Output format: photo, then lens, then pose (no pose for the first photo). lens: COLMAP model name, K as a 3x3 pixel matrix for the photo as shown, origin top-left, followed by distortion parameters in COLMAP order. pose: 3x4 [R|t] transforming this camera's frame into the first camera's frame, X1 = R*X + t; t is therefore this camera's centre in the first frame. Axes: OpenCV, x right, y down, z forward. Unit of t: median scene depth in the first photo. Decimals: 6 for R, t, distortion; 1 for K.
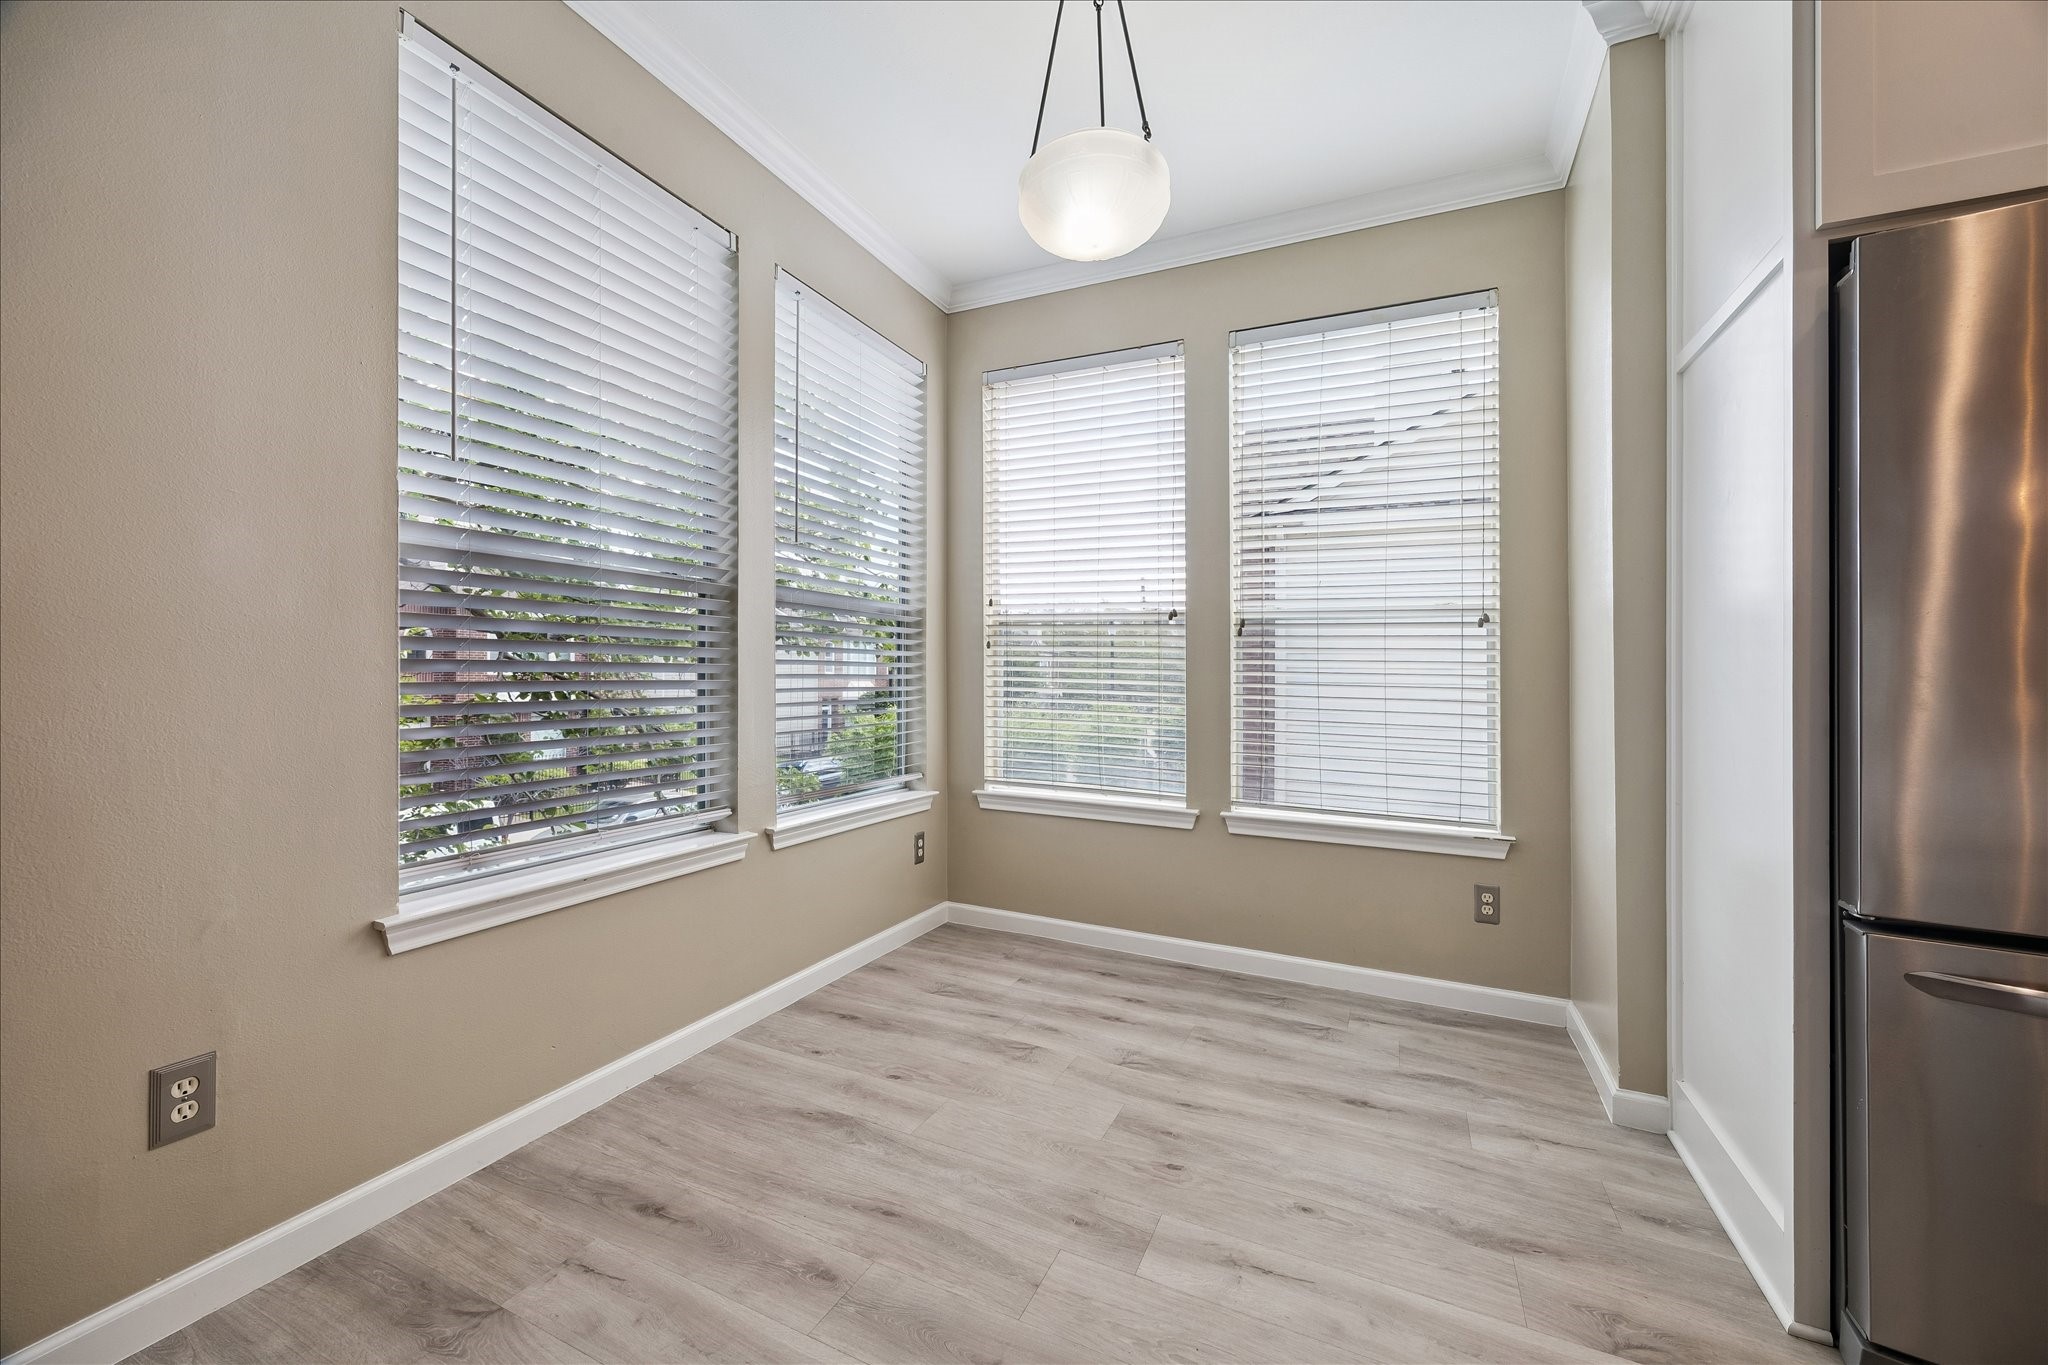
lens RADIAL K [[794.8, 0, 1009.2], [0, 794.8, 674.3], [0, 0, 1]] dist [-0.004523, 0.000058]
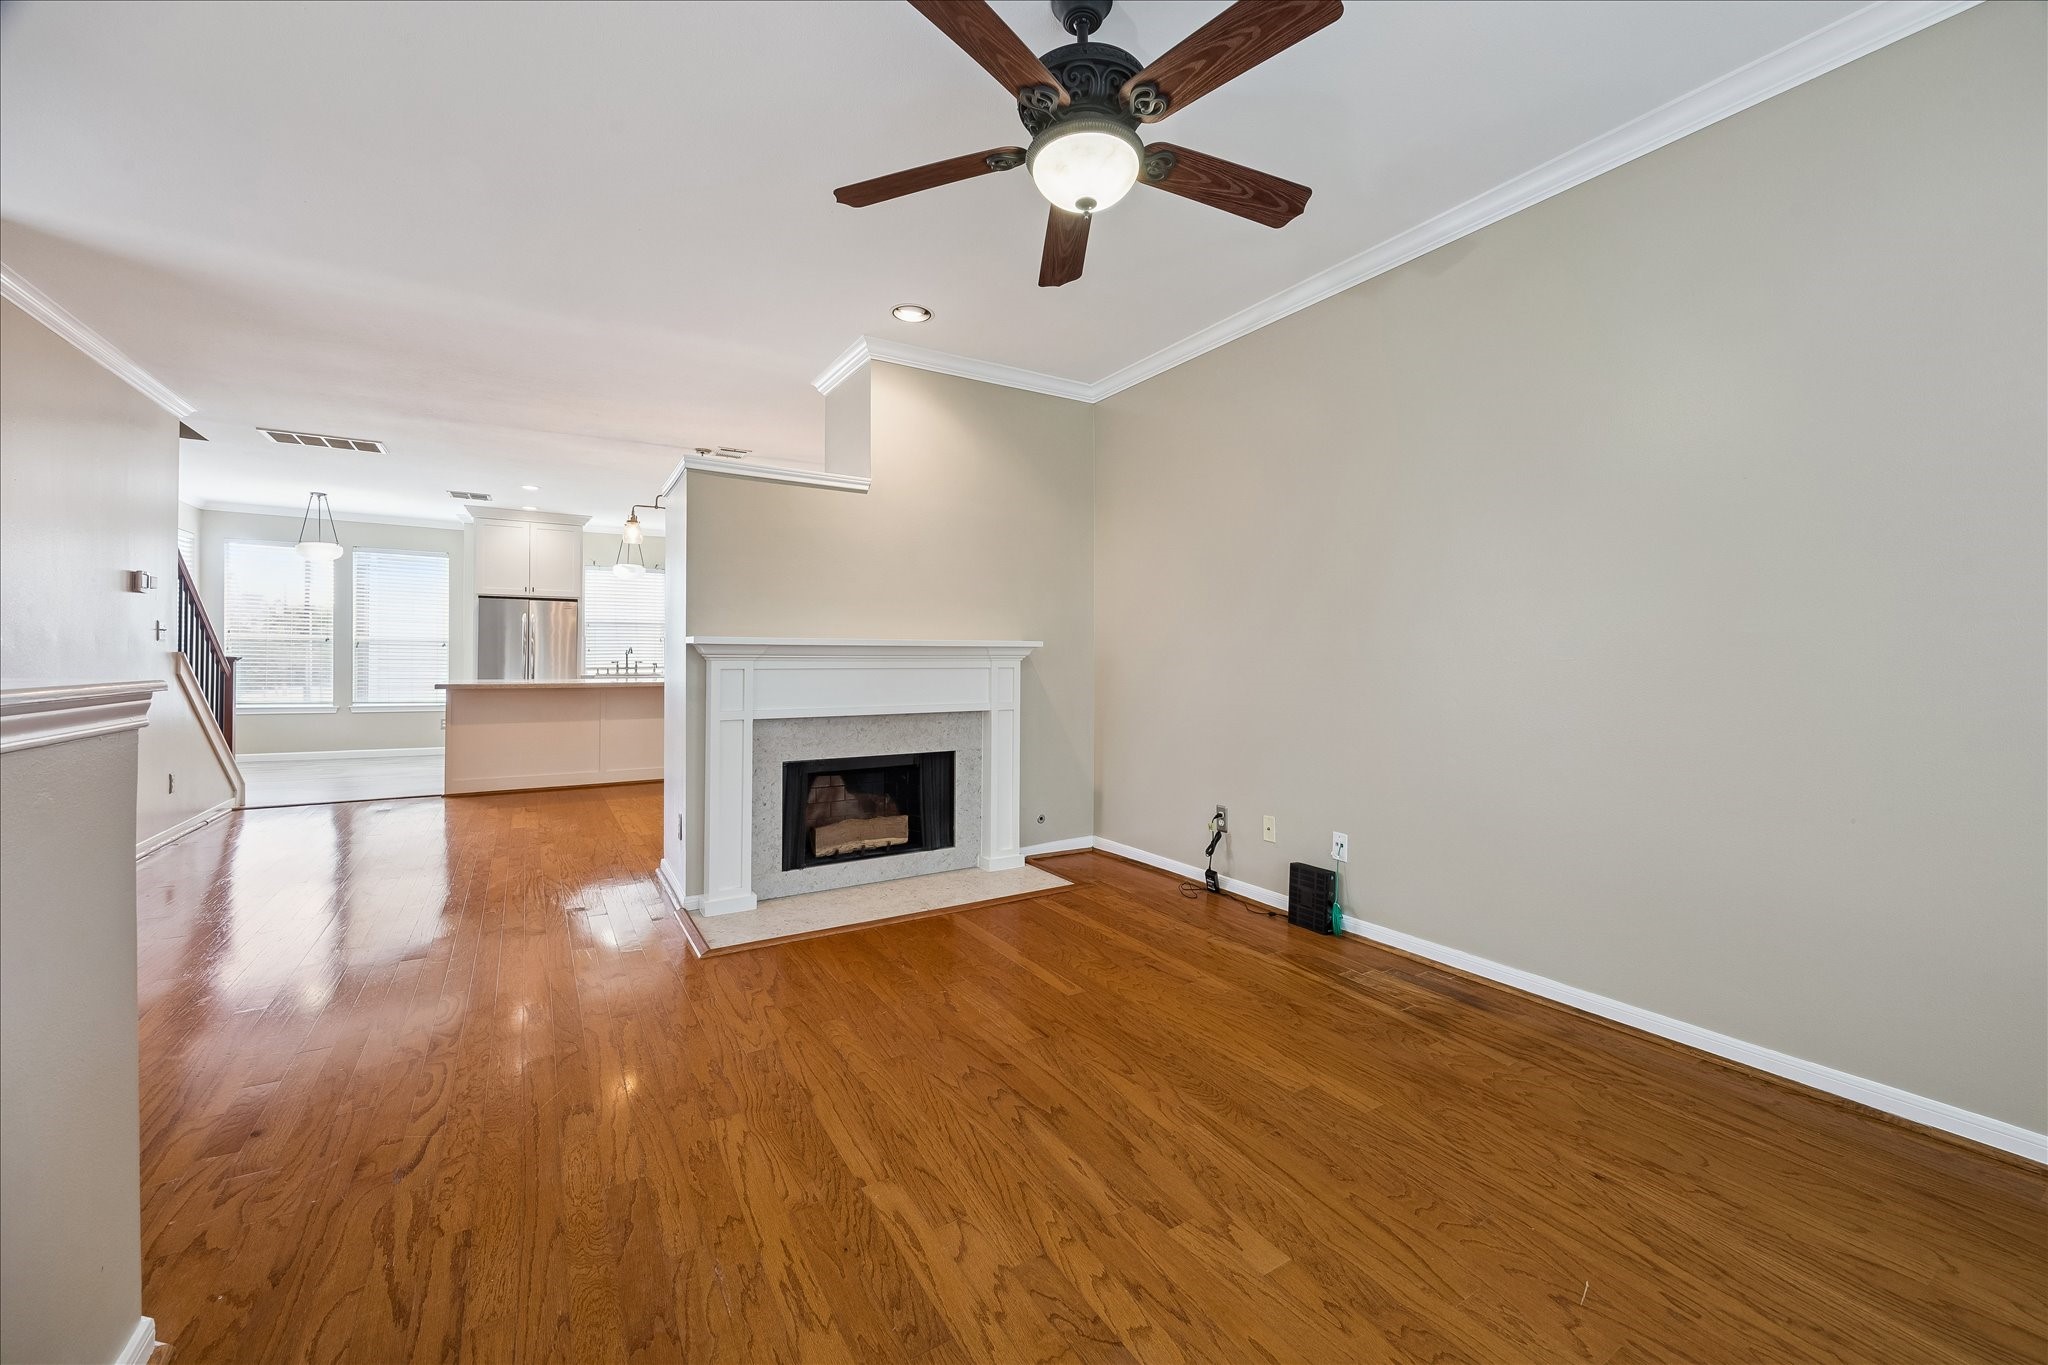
lens RADIAL K [[794.8, 0, 1025.7], [0, 794.8, 643.2], [0, 0, 1]] dist [-0.004523, 0.000058]
pose [[0.544743, 0.011024, 0.838531, -1.112333], [-0.007117, 0.999938, -0.008522, -0.069609], [-0.838573, -0.001326, 0.544788, -3.637730]]
